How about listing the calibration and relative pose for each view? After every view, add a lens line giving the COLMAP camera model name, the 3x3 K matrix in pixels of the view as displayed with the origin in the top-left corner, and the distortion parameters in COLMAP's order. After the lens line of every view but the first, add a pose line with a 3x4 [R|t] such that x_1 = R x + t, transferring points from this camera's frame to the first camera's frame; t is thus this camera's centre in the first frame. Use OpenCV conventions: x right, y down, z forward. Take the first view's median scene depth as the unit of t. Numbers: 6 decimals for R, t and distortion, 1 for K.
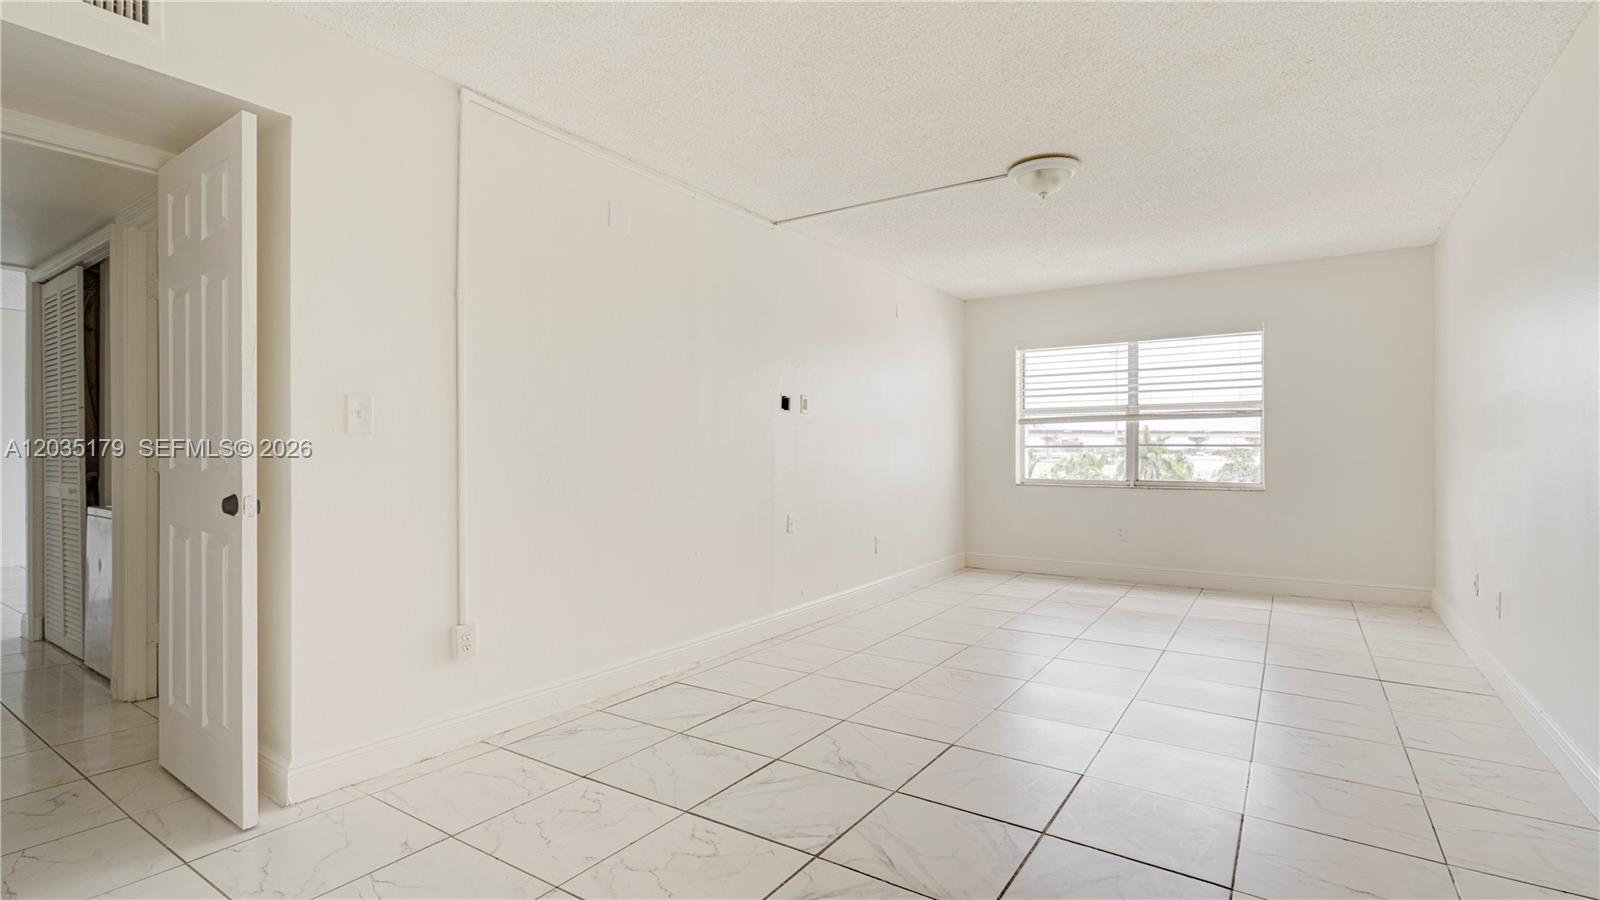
lens RADIAL K [[732.1, 0, 808.6], [0, 732.1, 450.5], [0, 0, 1]] dist [-0.003945, 0.000131]
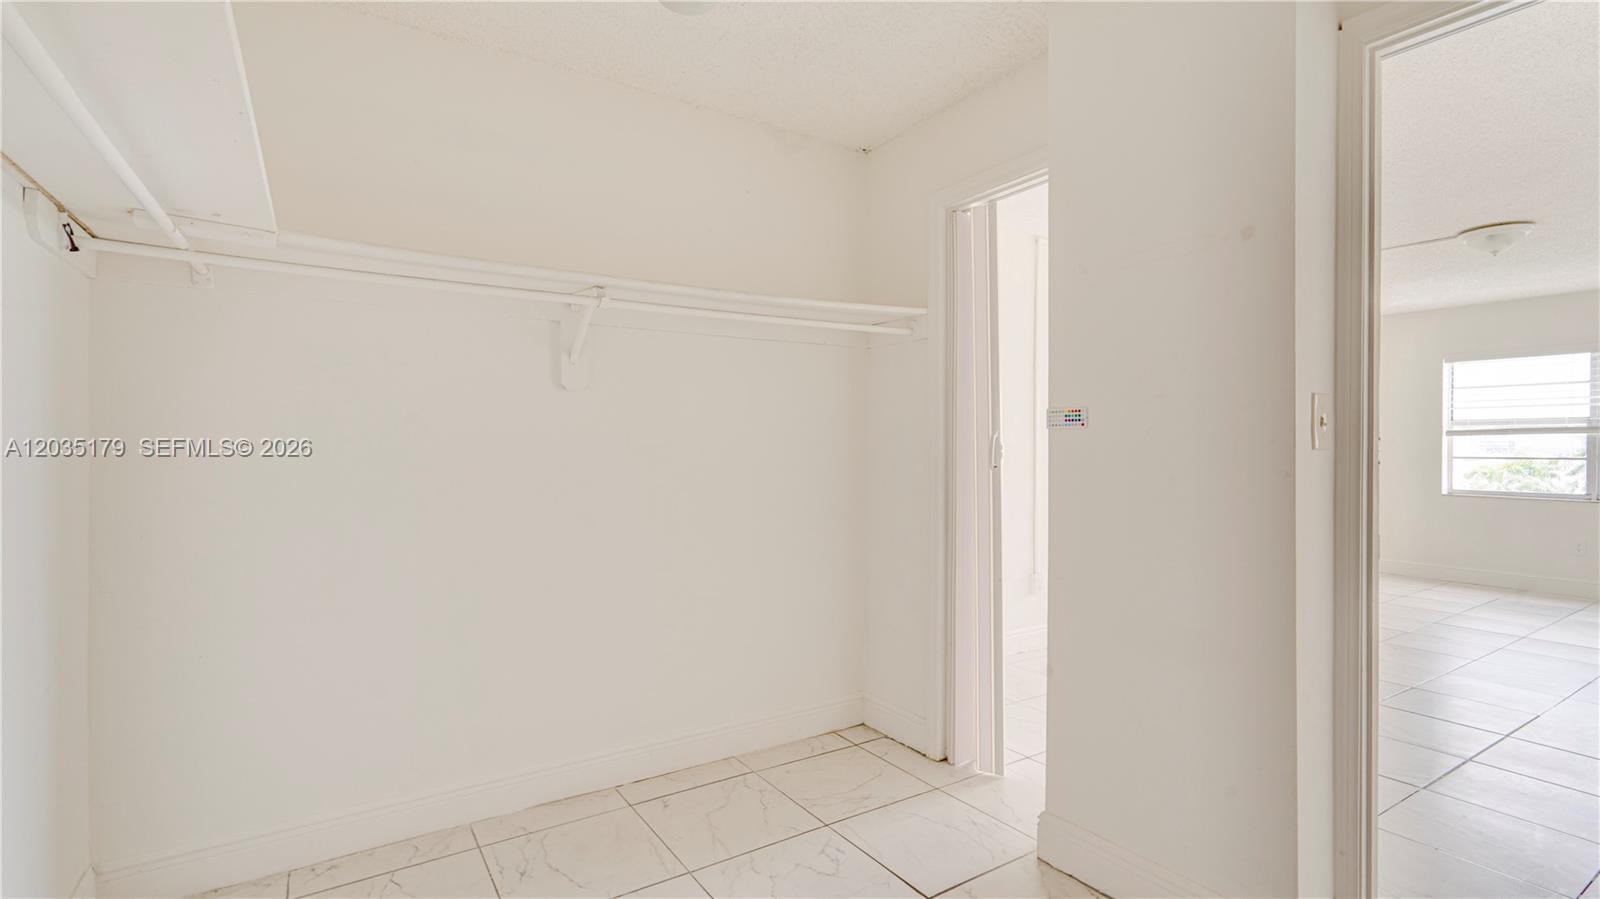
lens RADIAL K [[732.1, 0, 808.6], [0, 732.1, 450.0], [0, 0, 1]] dist [-0.003945, 0.000131]
pose [[0.917544, 0.004414, -0.397610, -0.132108], [-0.004168, 0.999990, 0.001483, -0.015310], [0.397612, 0.000297, 0.917553, -0.305234]]
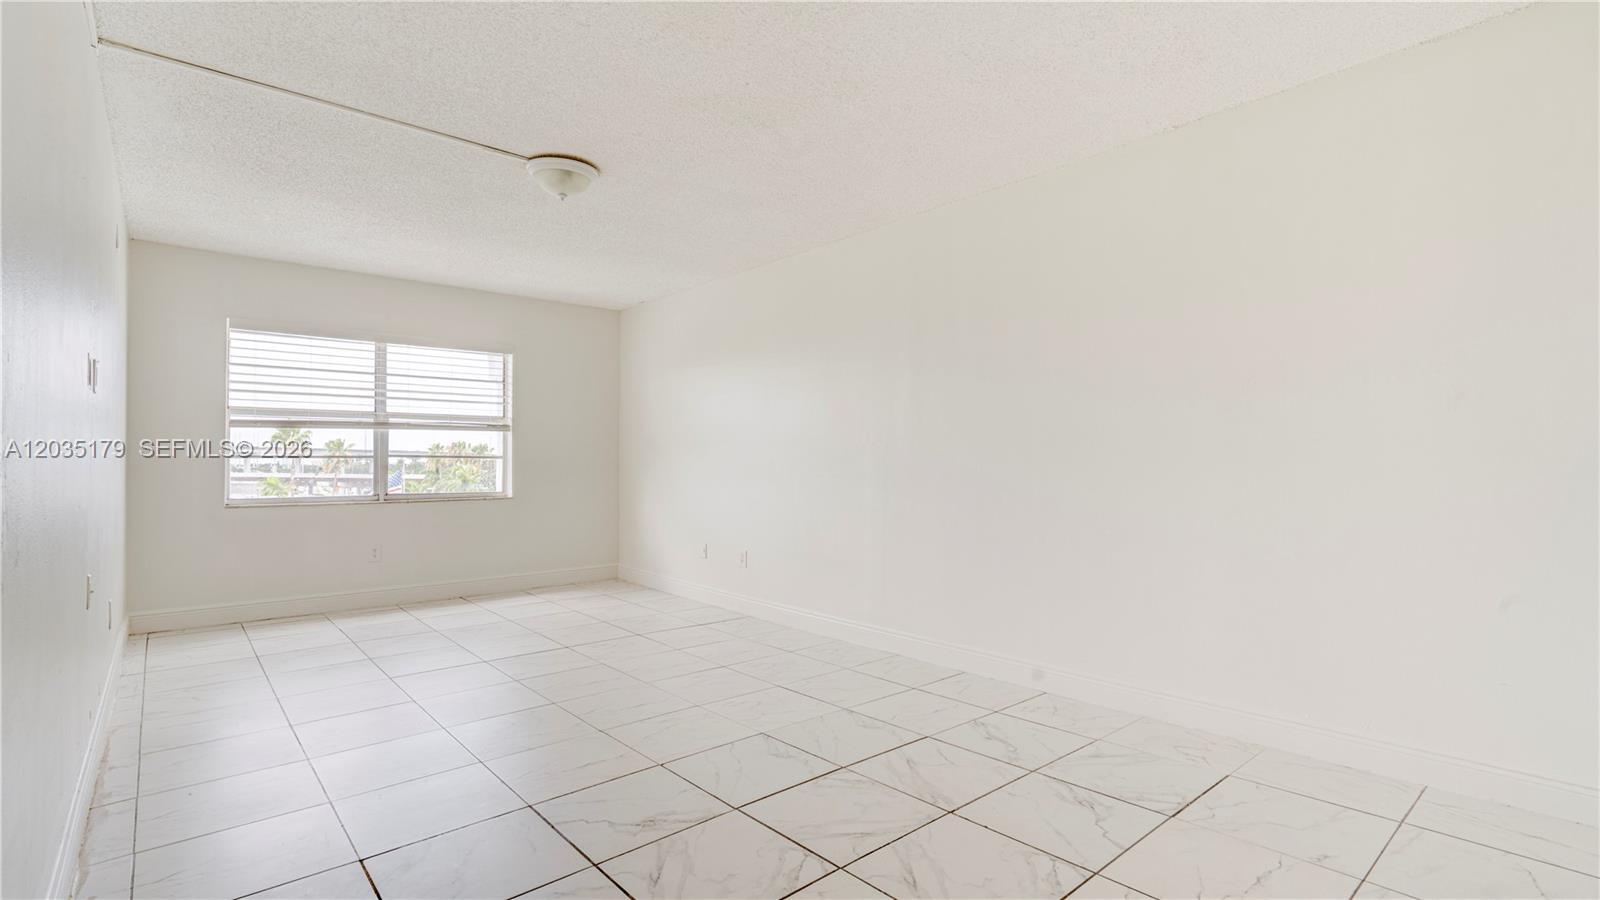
lens RADIAL K [[739.8, 0, 800.6], [0, 739.8, 466.1], [0, 0, 1]] dist [0.000041, 0.000378]
pose [[0.259200, -0.005522, 0.965808, -0.312548], [0.001670, 0.999985, 0.005269, 0.001289], [-0.965822, 0.000247, 0.259206, 0.254346]]
